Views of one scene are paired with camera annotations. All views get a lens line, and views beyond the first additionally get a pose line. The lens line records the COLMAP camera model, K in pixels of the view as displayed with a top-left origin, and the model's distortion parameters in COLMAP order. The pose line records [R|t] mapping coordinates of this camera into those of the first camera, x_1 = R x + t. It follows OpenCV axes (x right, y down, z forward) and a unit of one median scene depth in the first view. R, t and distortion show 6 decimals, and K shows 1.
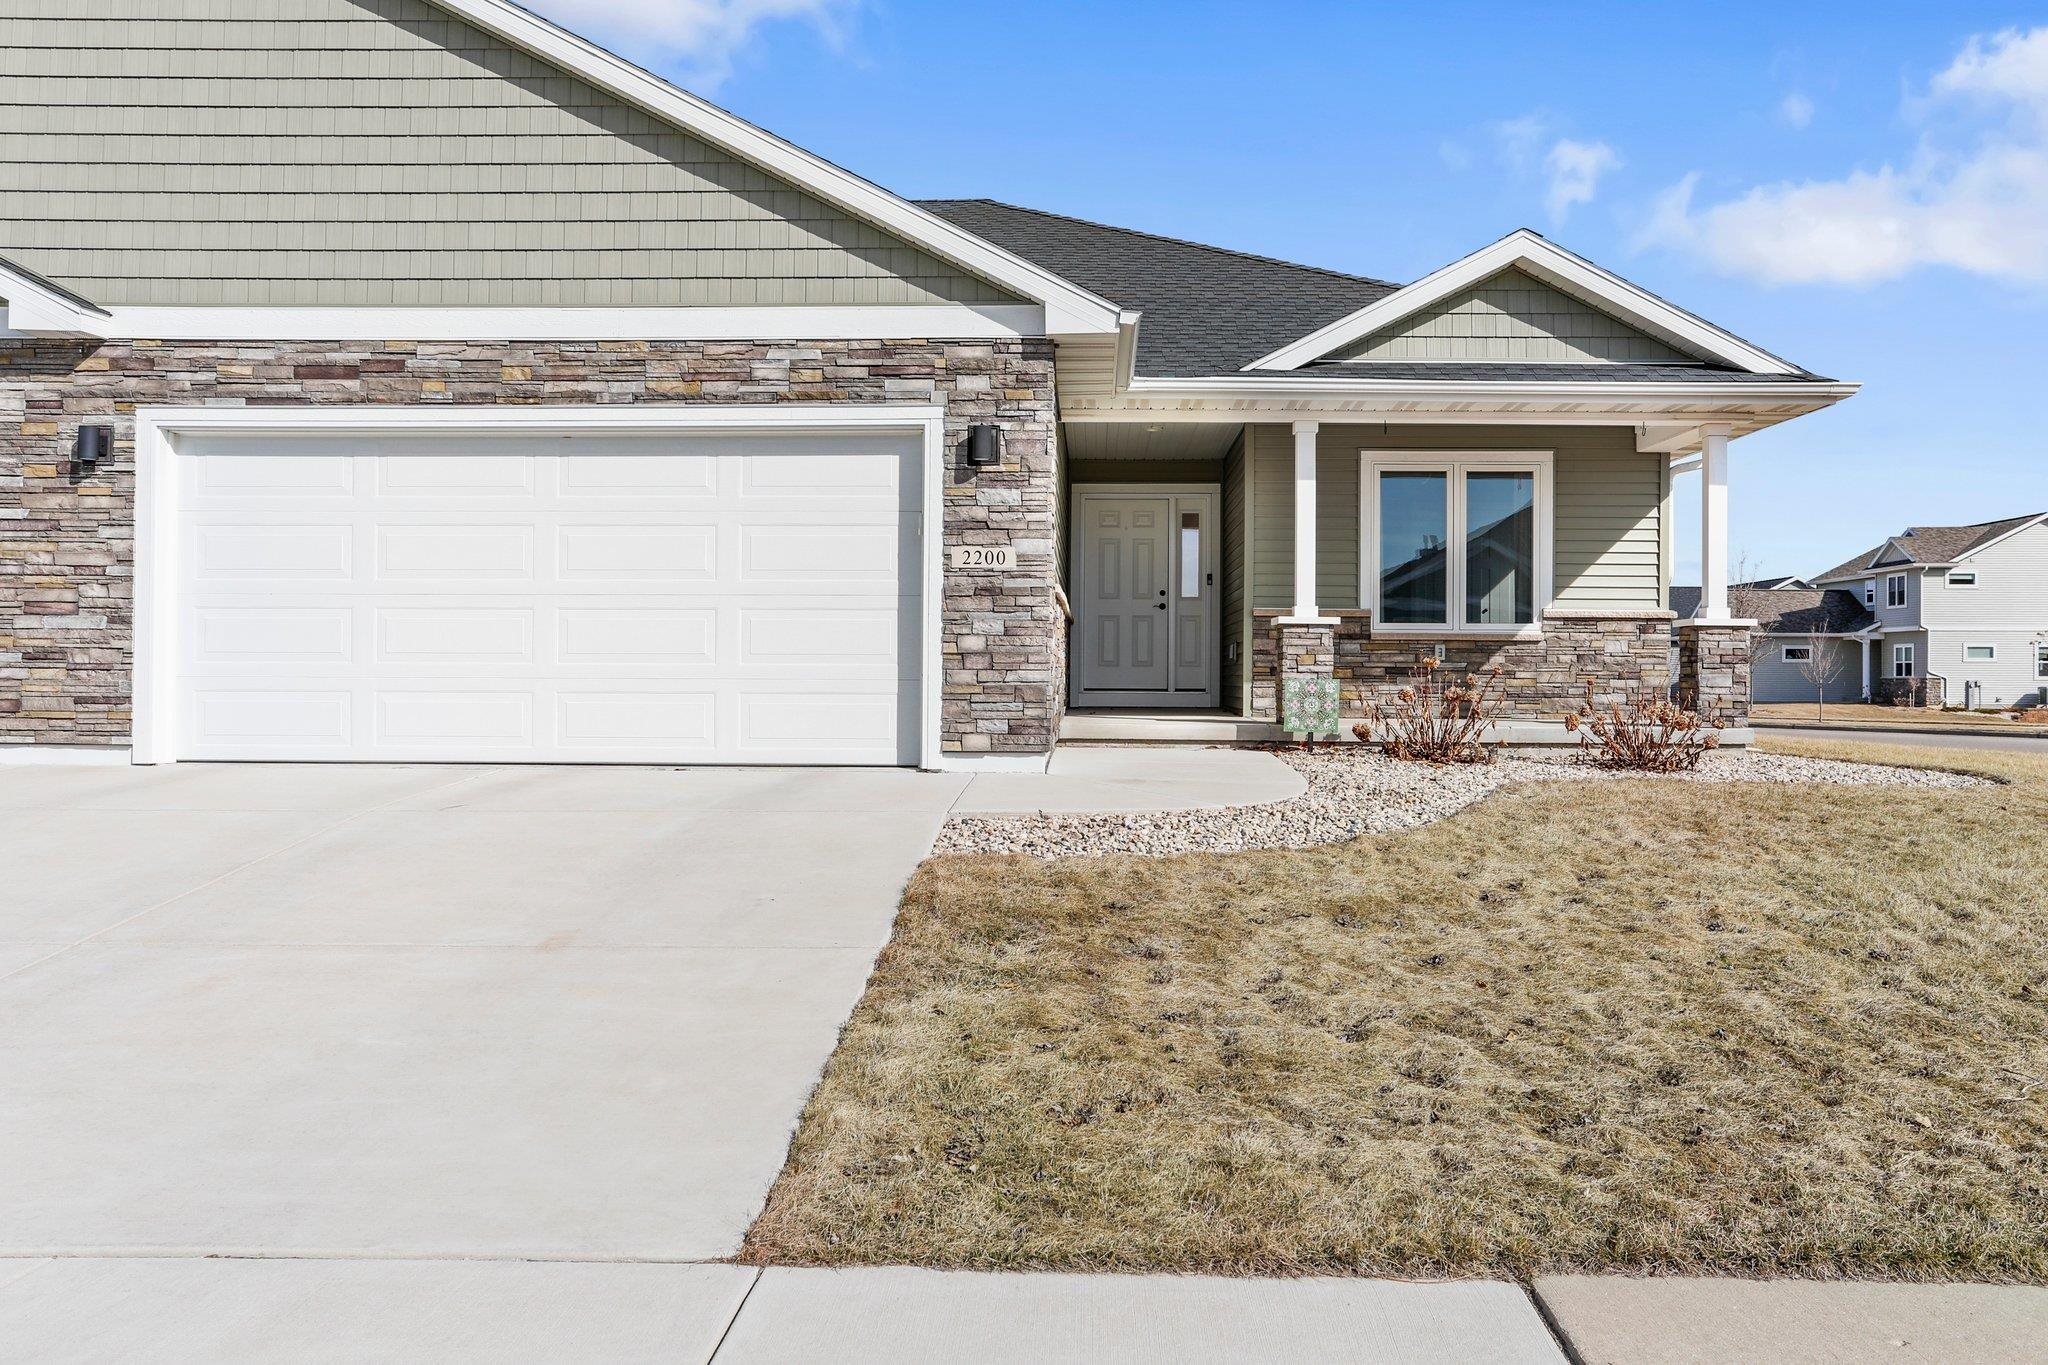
lens RADIAL K [[1585.7, 0, 1027.7], [0, 1585.7, 645.5], [0, 0, 1]] dist [0.009580, 0.007359]
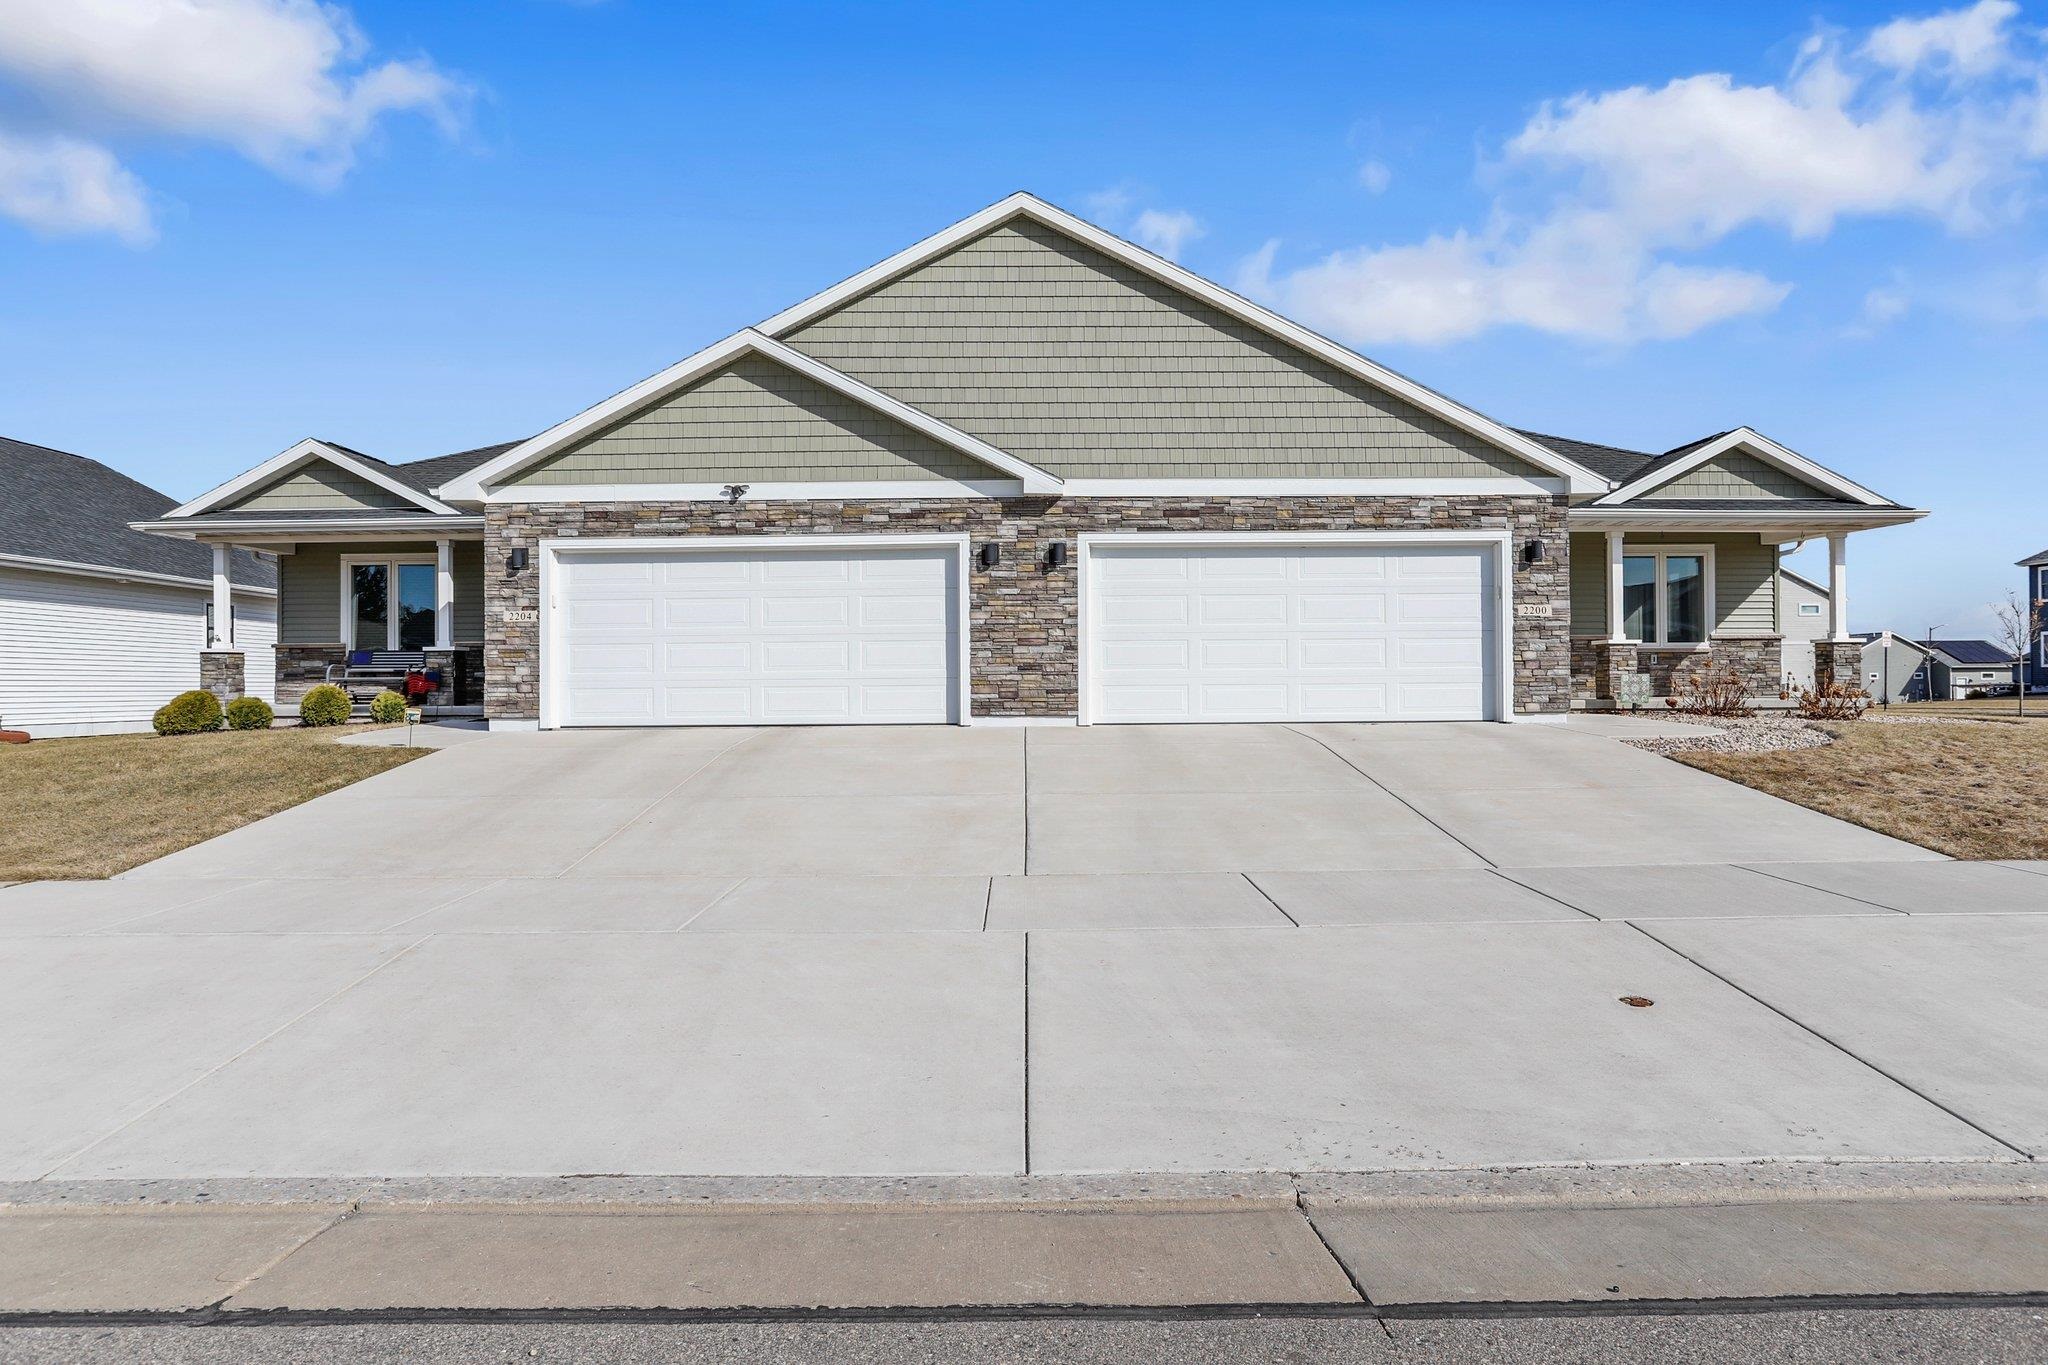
lens RADIAL K [[1212.3, 0, 973.7], [0, 1212.3, 678.0], [0, 0, 1]] dist [-0.082501, 0.068069]
pose [[0.999697, -0.011999, 0.021479, -0.714444], [0.011745, 0.999860, 0.011924, 0.000914], [-0.021619, -0.011668, 0.999698, -0.409519]]
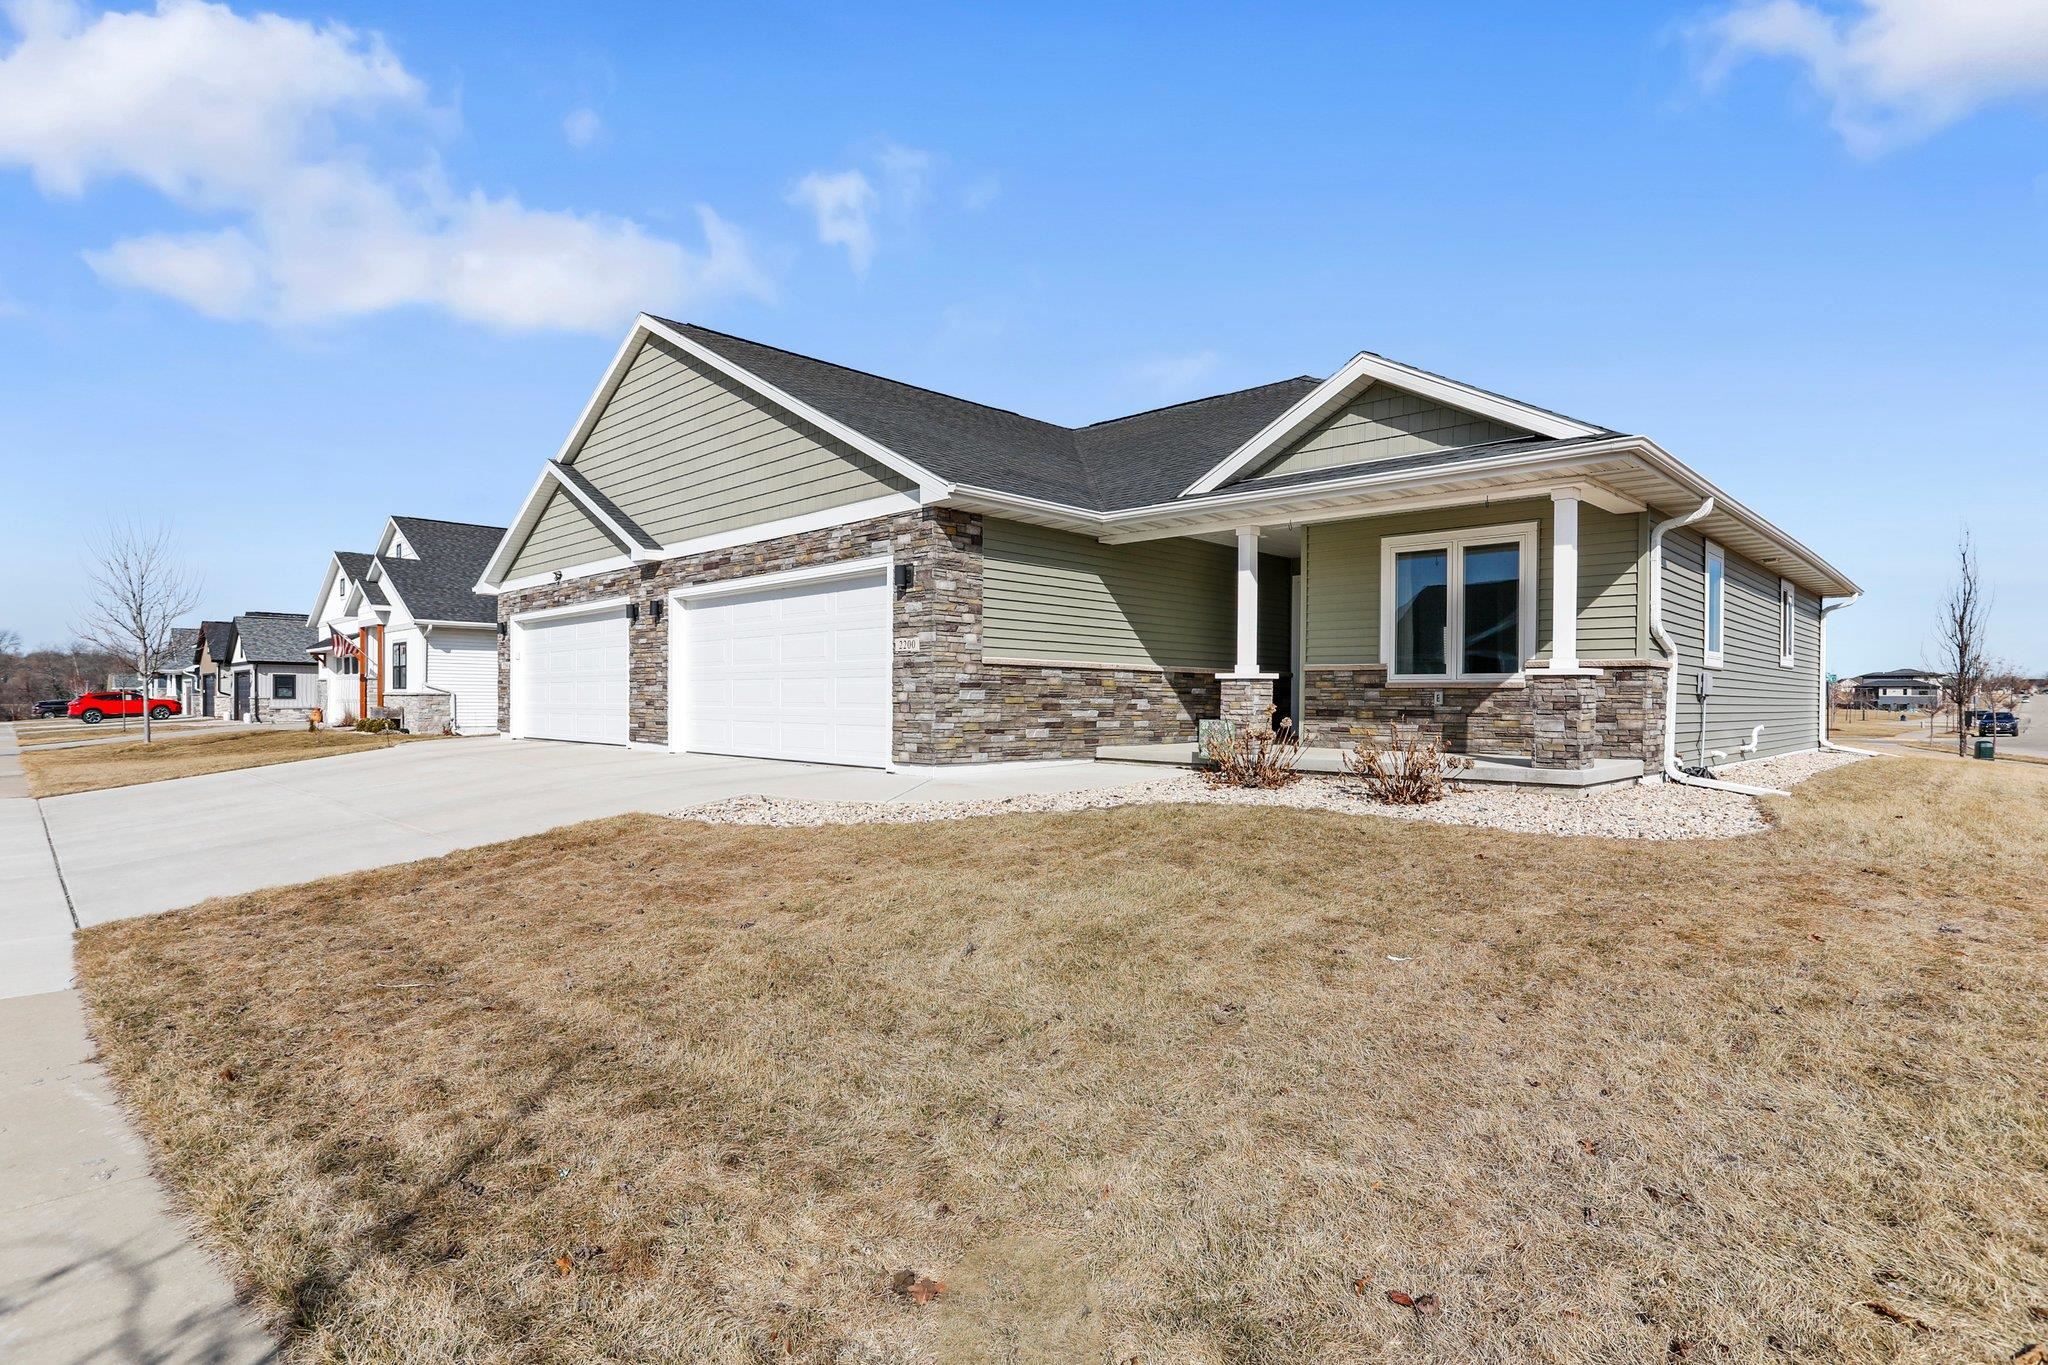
lens RADIAL K [[1023.0, 0, 1024.0], [0, 1023.0, 682.5], [0, 0, 1]] dist [-0.033475, -0.000248]
pose [[0.736920, -0.012016, -0.675873, 0.755833], [0.010002, 0.999926, -0.006872, -0.007368], [0.675906, -0.001696, 0.736986, 0.293863]]
